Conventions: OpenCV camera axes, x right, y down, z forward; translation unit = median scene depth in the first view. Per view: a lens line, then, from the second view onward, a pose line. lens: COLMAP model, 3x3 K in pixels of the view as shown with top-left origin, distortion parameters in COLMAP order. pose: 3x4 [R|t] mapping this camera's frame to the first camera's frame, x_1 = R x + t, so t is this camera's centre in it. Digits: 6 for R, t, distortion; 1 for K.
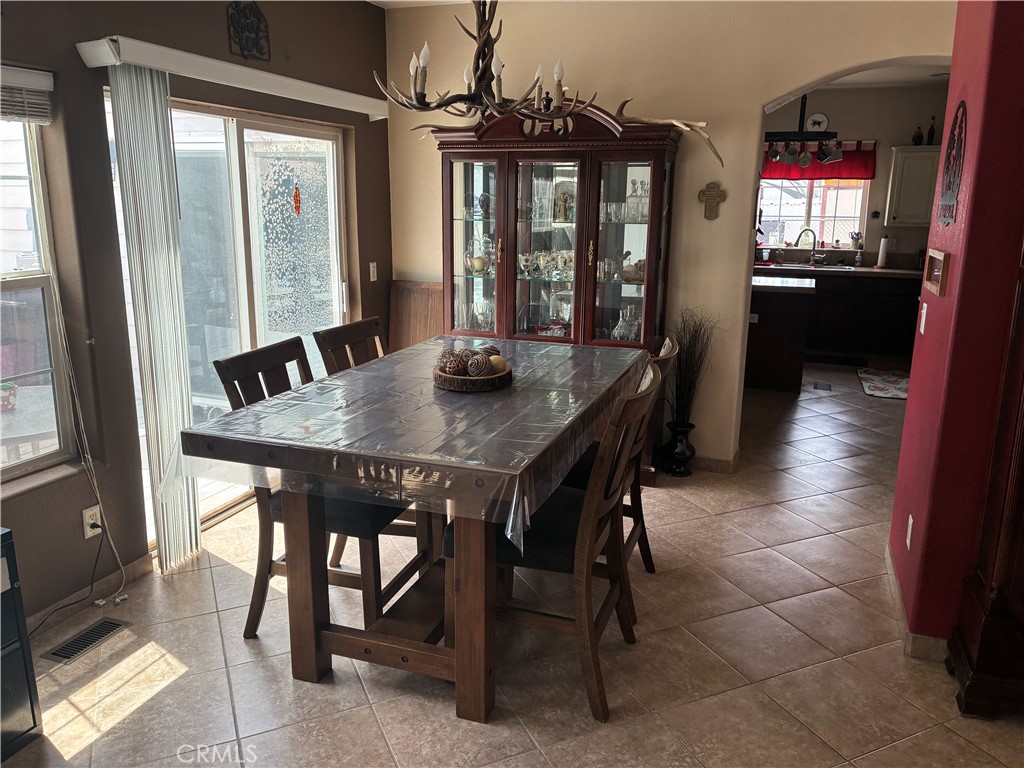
lens RADIAL K [[771.6, 0, 512.0], [0, 771.6, 384.0], [0, 0, 1]] dist [0.067666, -0.073281]
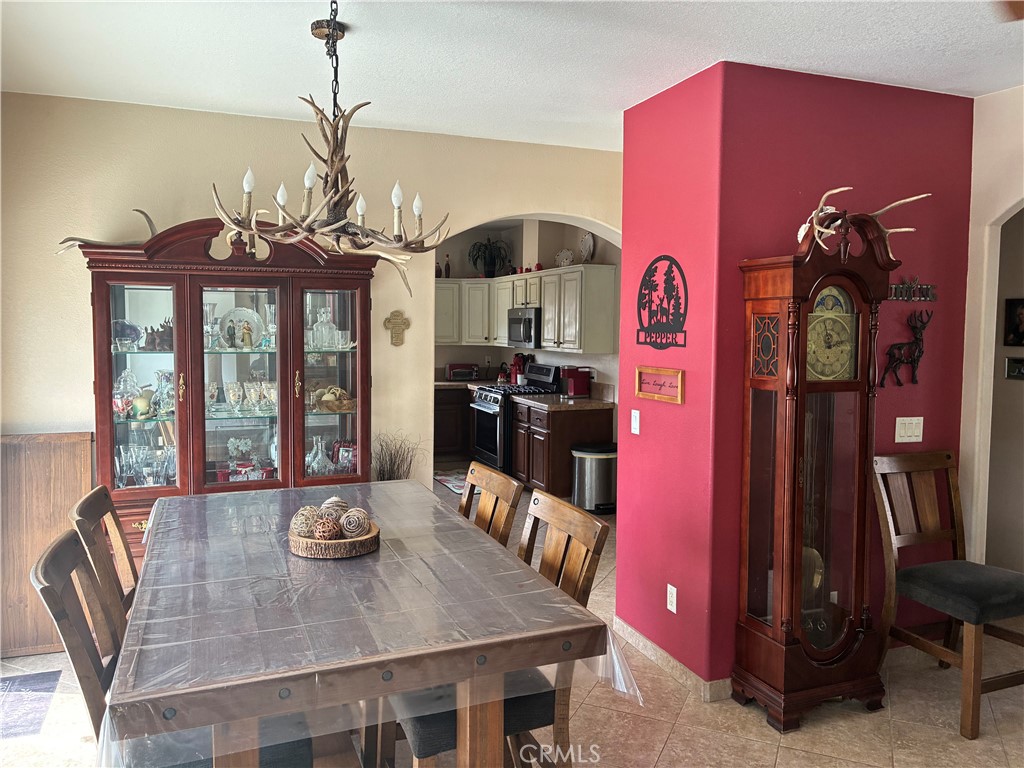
lens RADIAL K [[771.6, 0, 512.0], [0, 771.6, 384.0], [0, 0, 1]] dist [0.067666, -0.073281]
pose [[0.749327, -0.060656, 0.659416, -0.175091], [0.156737, 0.983746, -0.087619, -0.027055], [-0.643383, 0.169010, 0.746655, 0.081589]]
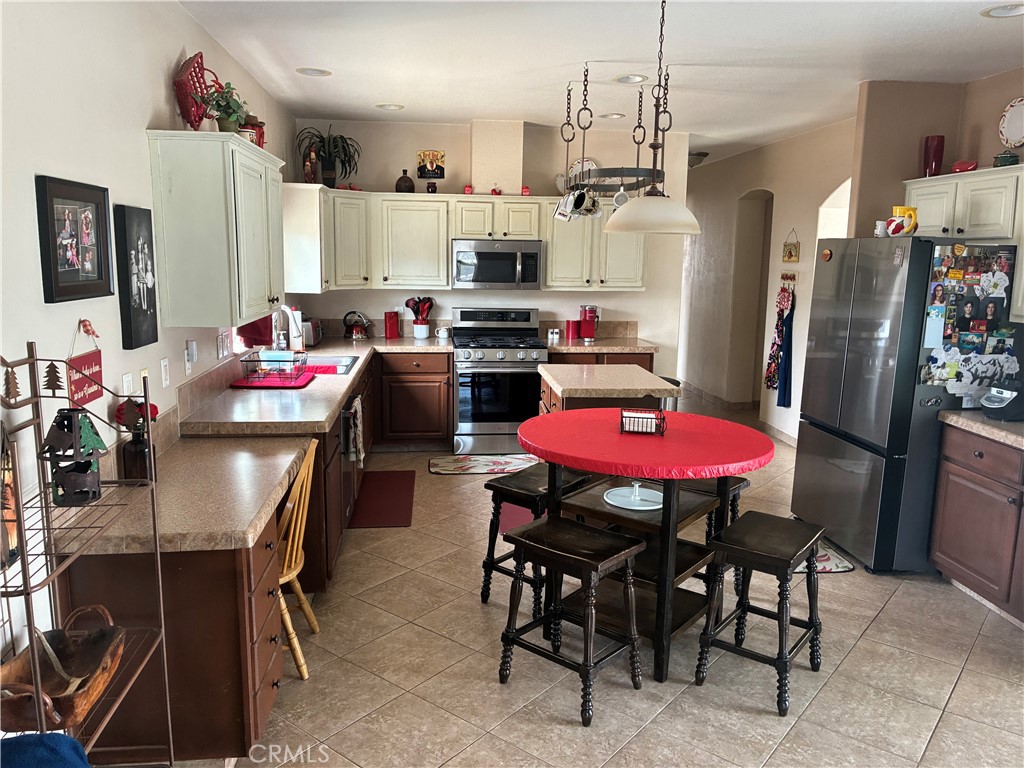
lens RADIAL K [[771.6, 0, 512.0], [0, 771.6, 384.0], [0, 0, 1]] dist [0.067666, -0.073281]
pose [[-0.439395, -0.169197, 0.882216, -0.242685], [0.187084, 0.943329, 0.274097, -0.286903], [-0.878596, 0.285485, -0.382840, 1.146520]]
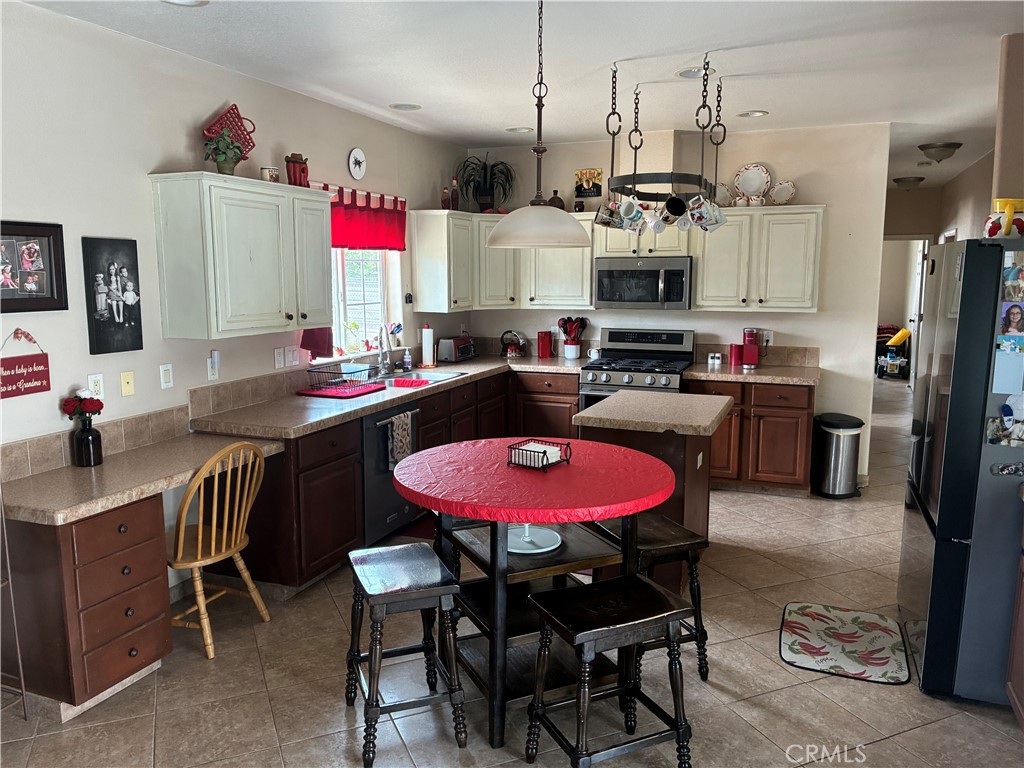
lens RADIAL K [[771.6, 0, 512.0], [0, 771.6, 384.0], [0, 0, 1]] dist [0.067666, -0.073281]
pose [[0.031724, -0.156389, 0.987186, -0.274725], [0.232813, 0.961671, 0.144865, -0.230198], [-0.972004, 0.225234, 0.066918, 0.907924]]
